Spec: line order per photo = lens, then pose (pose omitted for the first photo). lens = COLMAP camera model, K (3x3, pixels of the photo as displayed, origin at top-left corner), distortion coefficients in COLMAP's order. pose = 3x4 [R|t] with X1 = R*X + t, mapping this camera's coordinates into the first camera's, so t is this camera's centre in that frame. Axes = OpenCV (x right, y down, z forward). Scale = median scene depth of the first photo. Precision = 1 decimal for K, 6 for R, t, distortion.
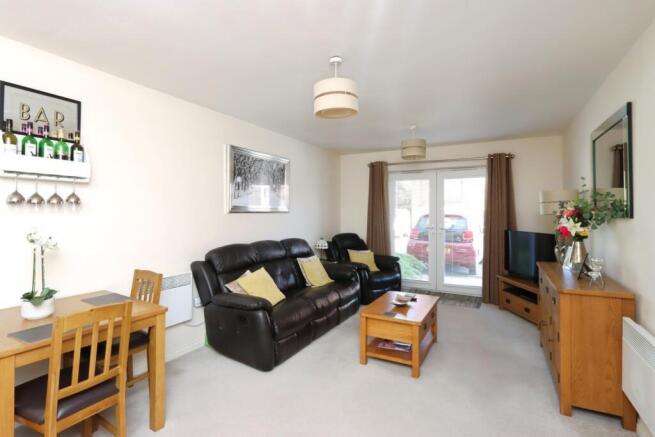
lens RADIAL K [[324.0, 0, 330.2], [0, 324.0, 213.9], [0, 0, 1]] dist [-0.023739, 0.004496]
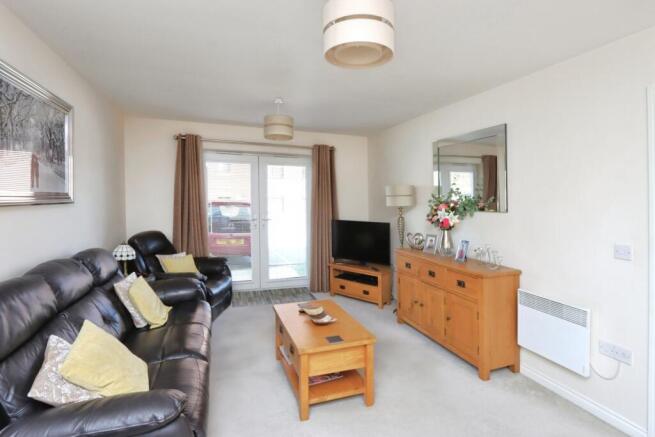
lens RADIAL K [[324.0, 0, 337.6], [0, 324.0, 202.6], [0, 0, 1]] dist [-0.023739, 0.004496]
pose [[0.658121, -0.000945, 0.752911, -0.228246], [-0.010311, 0.999894, 0.010268, -0.014655], [-0.752841, -0.014521, 0.658042, 0.282743]]
